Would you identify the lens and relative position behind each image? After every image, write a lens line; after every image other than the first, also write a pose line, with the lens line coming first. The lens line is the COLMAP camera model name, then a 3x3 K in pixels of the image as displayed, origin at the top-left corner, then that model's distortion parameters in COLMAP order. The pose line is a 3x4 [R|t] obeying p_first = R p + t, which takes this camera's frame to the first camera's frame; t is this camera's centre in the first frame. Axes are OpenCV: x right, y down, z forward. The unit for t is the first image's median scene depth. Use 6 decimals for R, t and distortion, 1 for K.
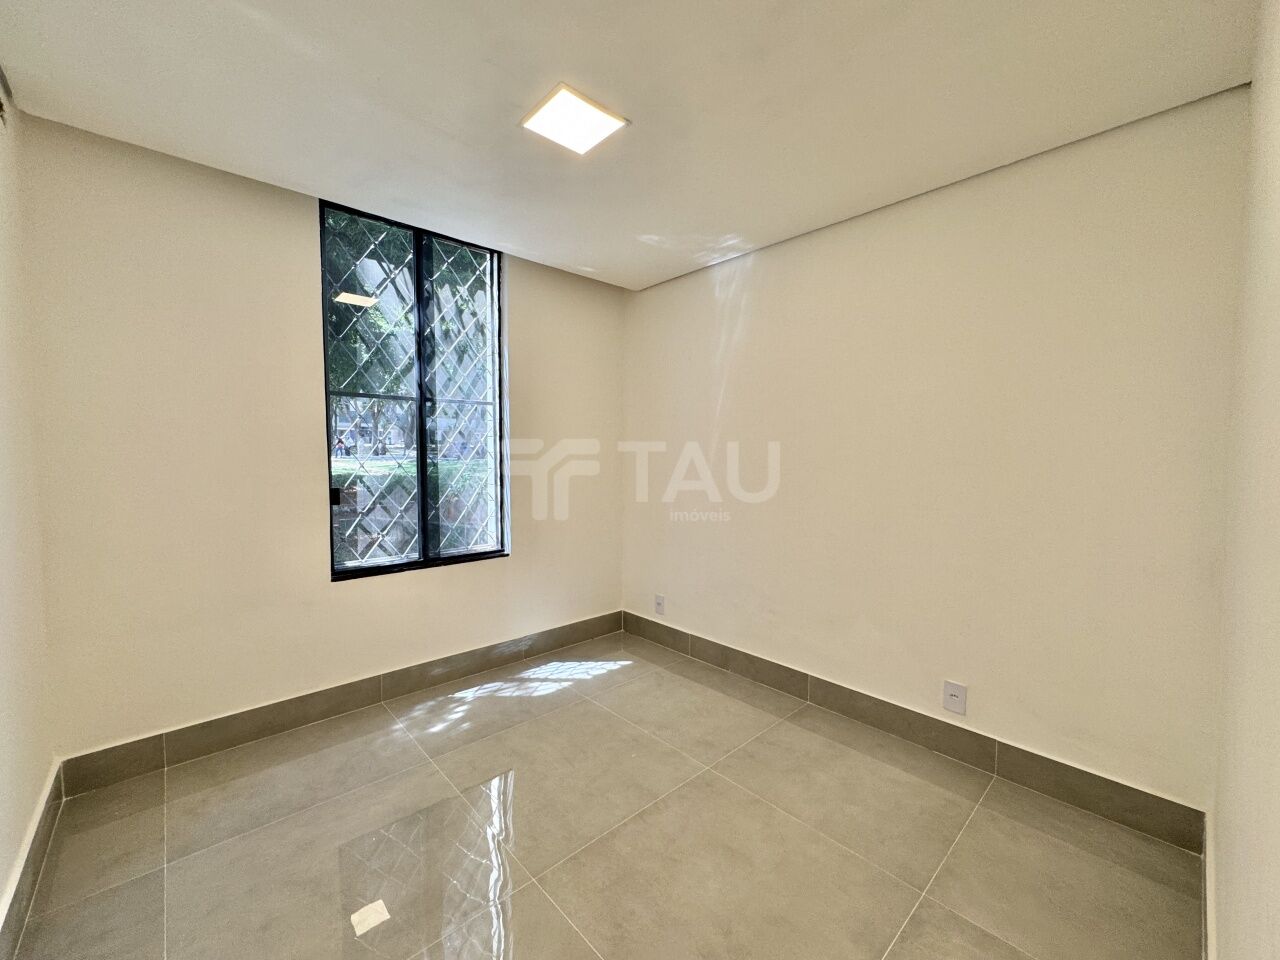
lens RADIAL K [[513.0, 0, 637.8], [0, 513.0, 482.0], [0, 0, 1]] dist [-0.001365, -0.000198]
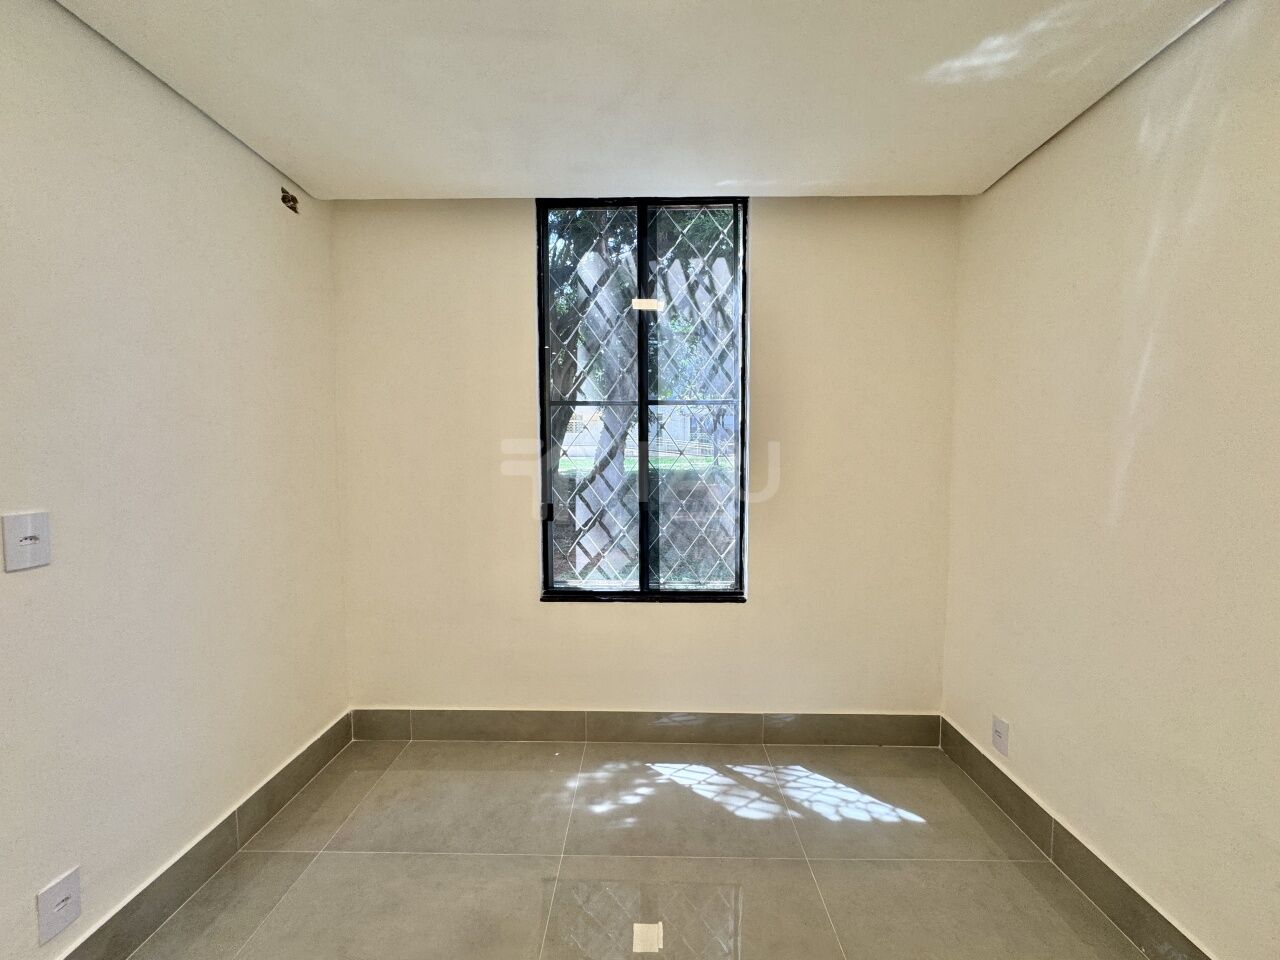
lens RADIAL K [[519.1, 0, 638.4], [0, 519.1, 475.5], [0, 0, 1]] dist [0.002004, -0.000056]
pose [[0.722791, 0.037891, -0.690028, 0.169277], [-0.036259, 0.999200, 0.016889, -0.054545], [0.690115, 0.012813, 0.723586, 0.367639]]
